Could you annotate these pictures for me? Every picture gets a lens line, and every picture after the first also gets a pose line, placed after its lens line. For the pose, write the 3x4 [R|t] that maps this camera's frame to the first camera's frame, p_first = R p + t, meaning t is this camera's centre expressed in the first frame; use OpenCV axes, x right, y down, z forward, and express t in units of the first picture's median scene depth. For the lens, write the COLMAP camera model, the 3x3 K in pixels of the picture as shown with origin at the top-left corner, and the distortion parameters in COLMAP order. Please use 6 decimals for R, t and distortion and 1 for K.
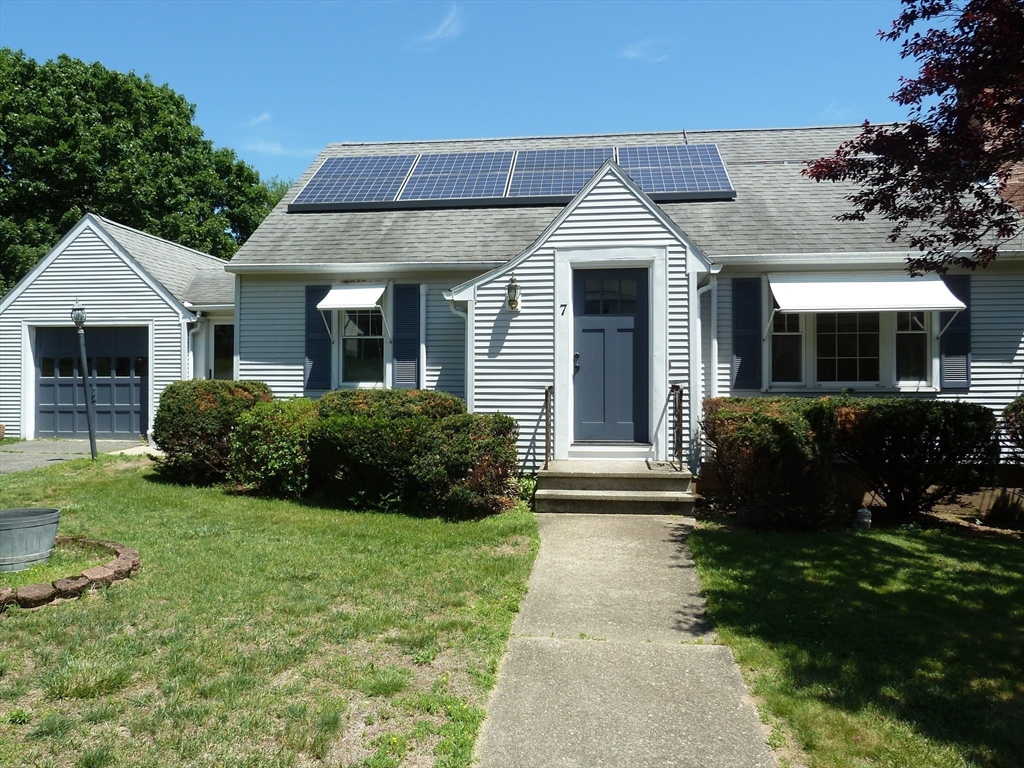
lens RADIAL K [[762.7, 0, 514.1], [0, 762.7, 381.6], [0, 0, 1]] dist [-0.034692, 0.012596]
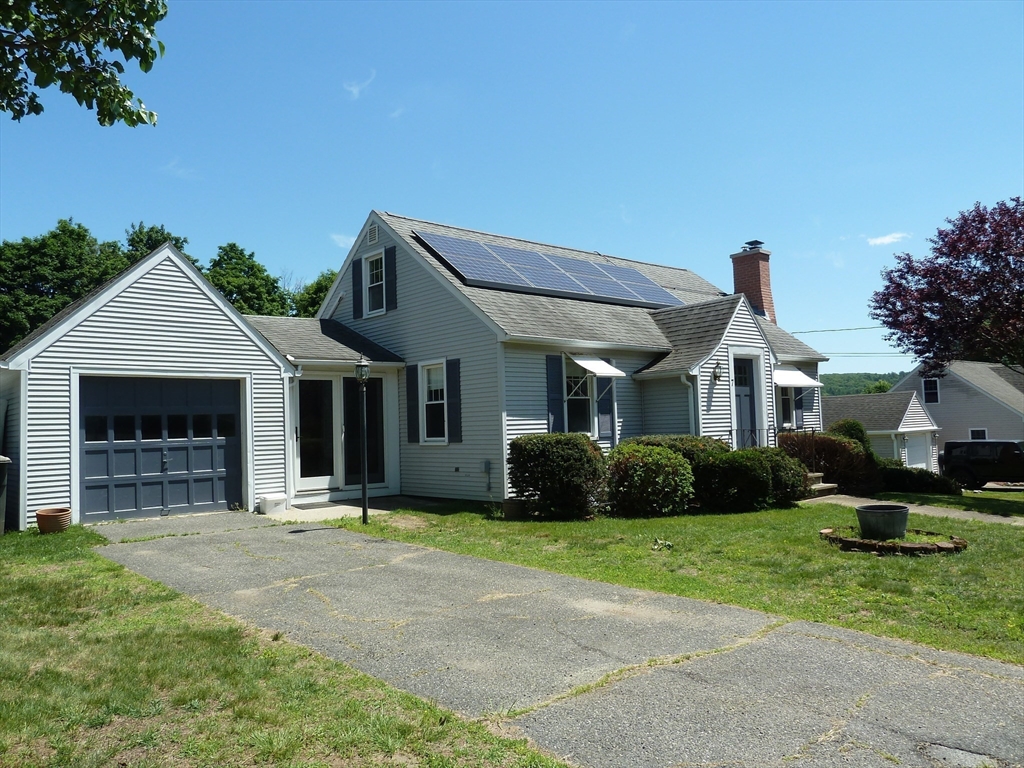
lens RADIAL K [[762.7, 0, 514.1], [0, 762.7, 381.6], [0, 0, 1]] dist [-0.034692, 0.012596]
pose [[0.667334, 0.021917, 0.744436, -0.943210], [0.027496, 0.998160, -0.054036, -0.014143], [-0.744250, 0.056529, 0.665504, 0.173583]]
